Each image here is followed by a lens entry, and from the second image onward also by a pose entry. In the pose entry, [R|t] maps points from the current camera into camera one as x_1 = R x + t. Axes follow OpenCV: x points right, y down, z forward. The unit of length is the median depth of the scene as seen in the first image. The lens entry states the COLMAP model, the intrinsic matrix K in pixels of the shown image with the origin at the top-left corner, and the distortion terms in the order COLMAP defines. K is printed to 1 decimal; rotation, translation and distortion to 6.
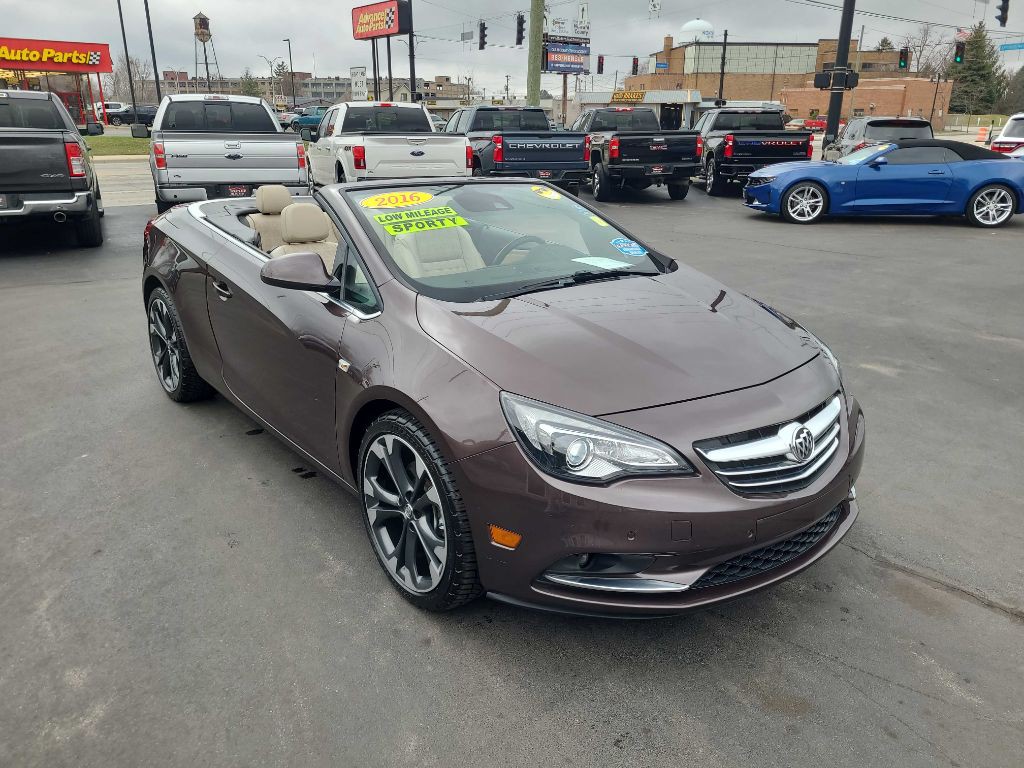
lens RADIAL K [[766.3, 0, 517.4], [0, 766.3, 377.4], [0, 0, 1]] dist [0.060576, -0.043528]
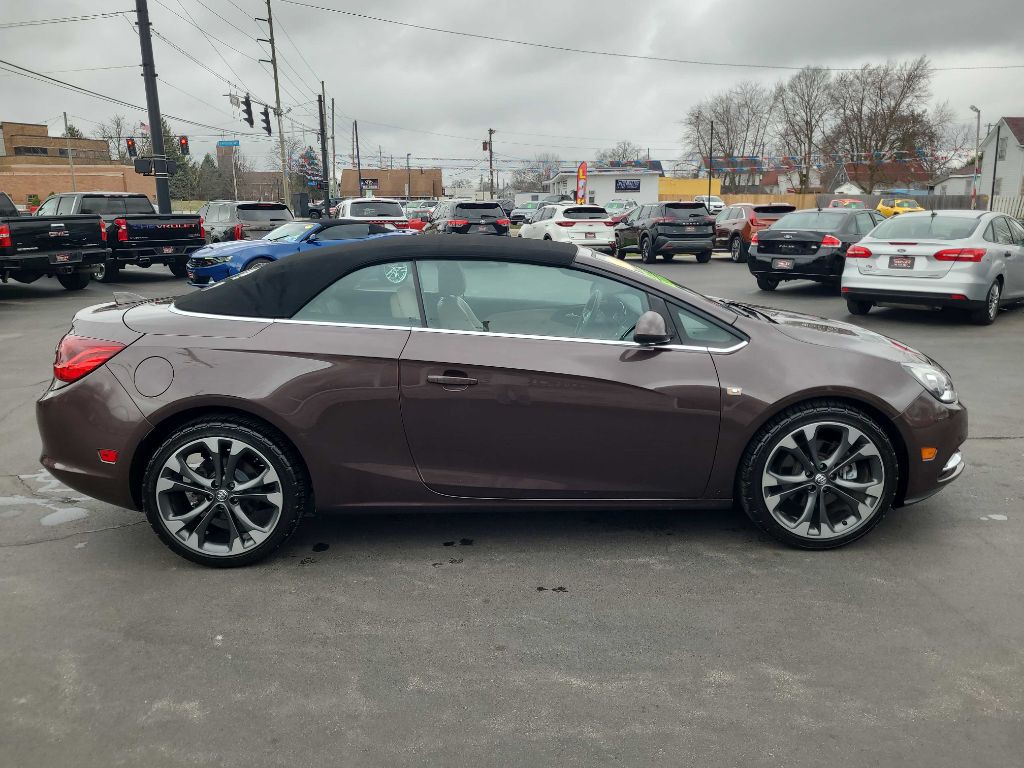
lens RADIAL K [[766.3, 0, 514.1], [0, 766.3, 379.4], [0, 0, 1]] dist [0.060576, -0.043528]
pose [[0.607433, -0.191915, 0.770840, -0.276364], [0.266875, 0.963279, 0.029525, -0.026469], [-0.748200, 0.187783, 0.636345, 0.077648]]
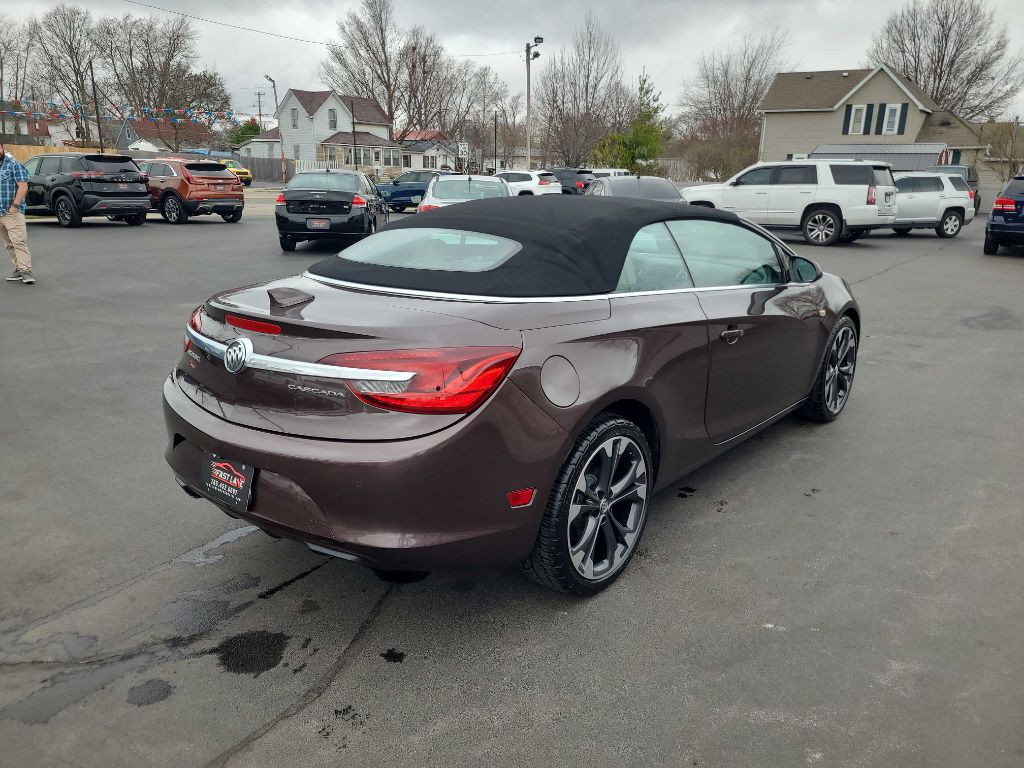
lens RADIAL K [[766.3, 0, 515.3], [0, 766.3, 383.1], [0, 0, 1]] dist [0.060576, -0.043528]
pose [[-0.210655, -0.277816, 0.937253, -0.336123], [0.288240, 0.898490, 0.331110, -0.121927], [-0.934100, 0.339903, -0.109193, 0.367083]]
